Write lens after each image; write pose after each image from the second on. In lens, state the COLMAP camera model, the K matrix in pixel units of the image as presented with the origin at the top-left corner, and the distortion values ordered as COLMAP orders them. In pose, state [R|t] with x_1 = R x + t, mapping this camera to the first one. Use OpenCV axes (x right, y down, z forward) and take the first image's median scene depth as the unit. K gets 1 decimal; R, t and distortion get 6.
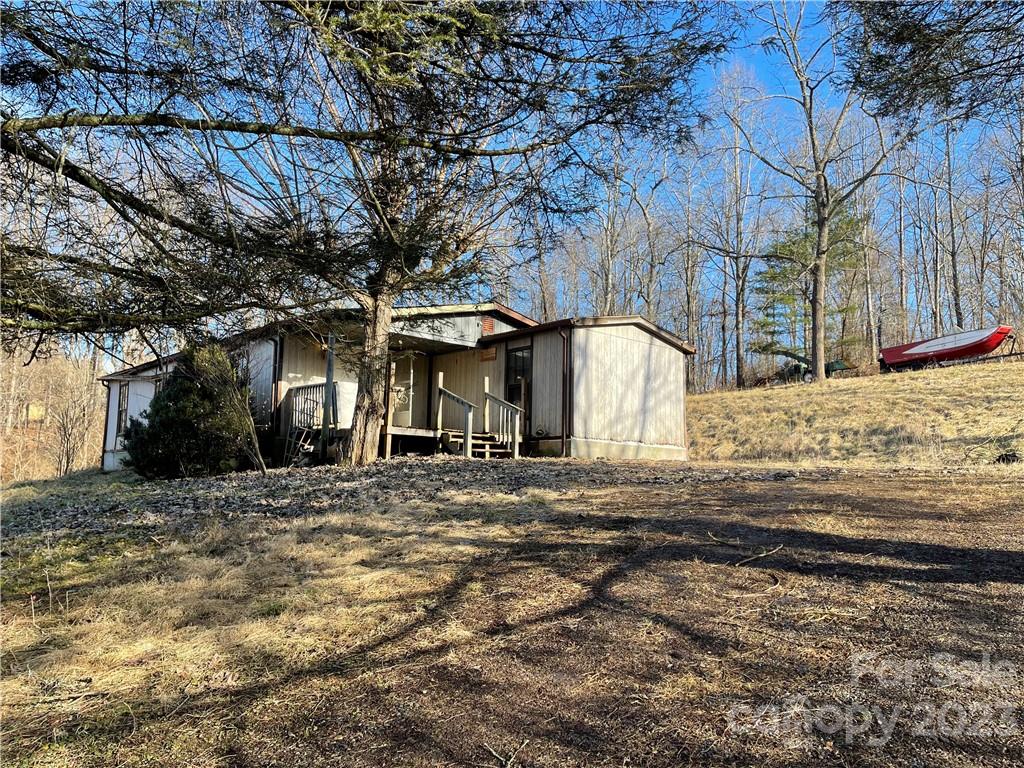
lens RADIAL K [[765.7, 0, 512.0], [0, 765.7, 384.0], [0, 0, 1]] dist [0.007198, -0.004844]
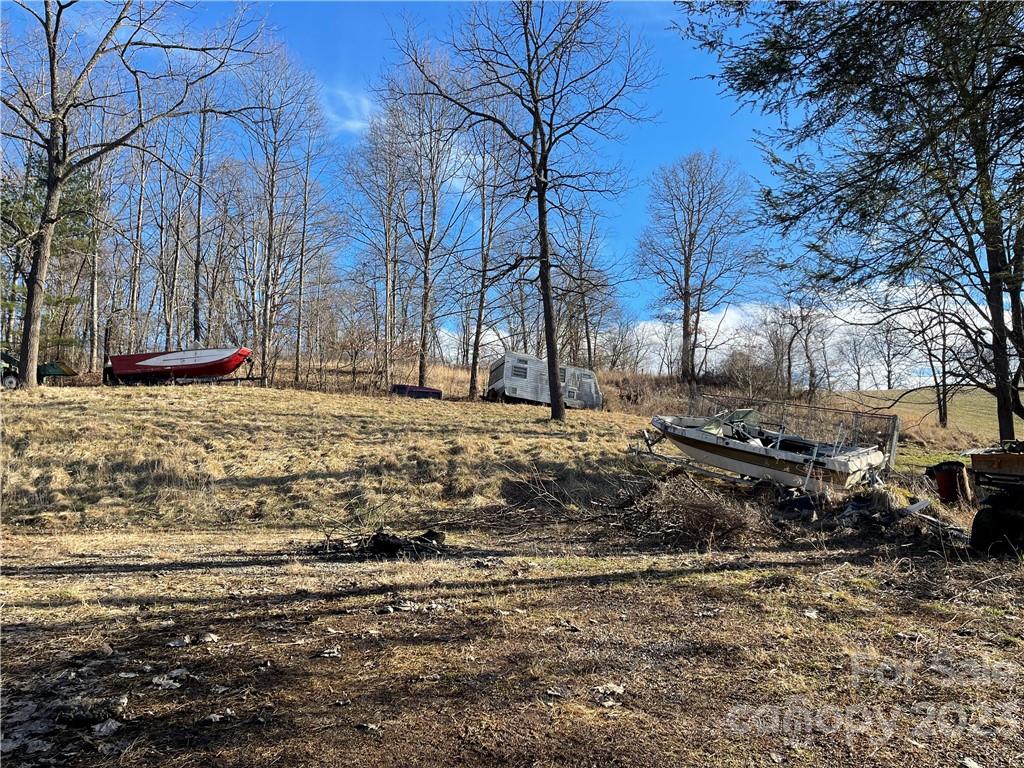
lens RADIAL K [[765.7, 0, 512.0], [0, 765.7, 384.0], [0, 0, 1]] dist [0.007198, -0.004844]
pose [[0.558441, 0.096241, 0.823943, 0.055892], [-0.084172, 0.994695, -0.059136, -0.003493], [-0.825263, -0.036329, 0.563579, 0.217675]]
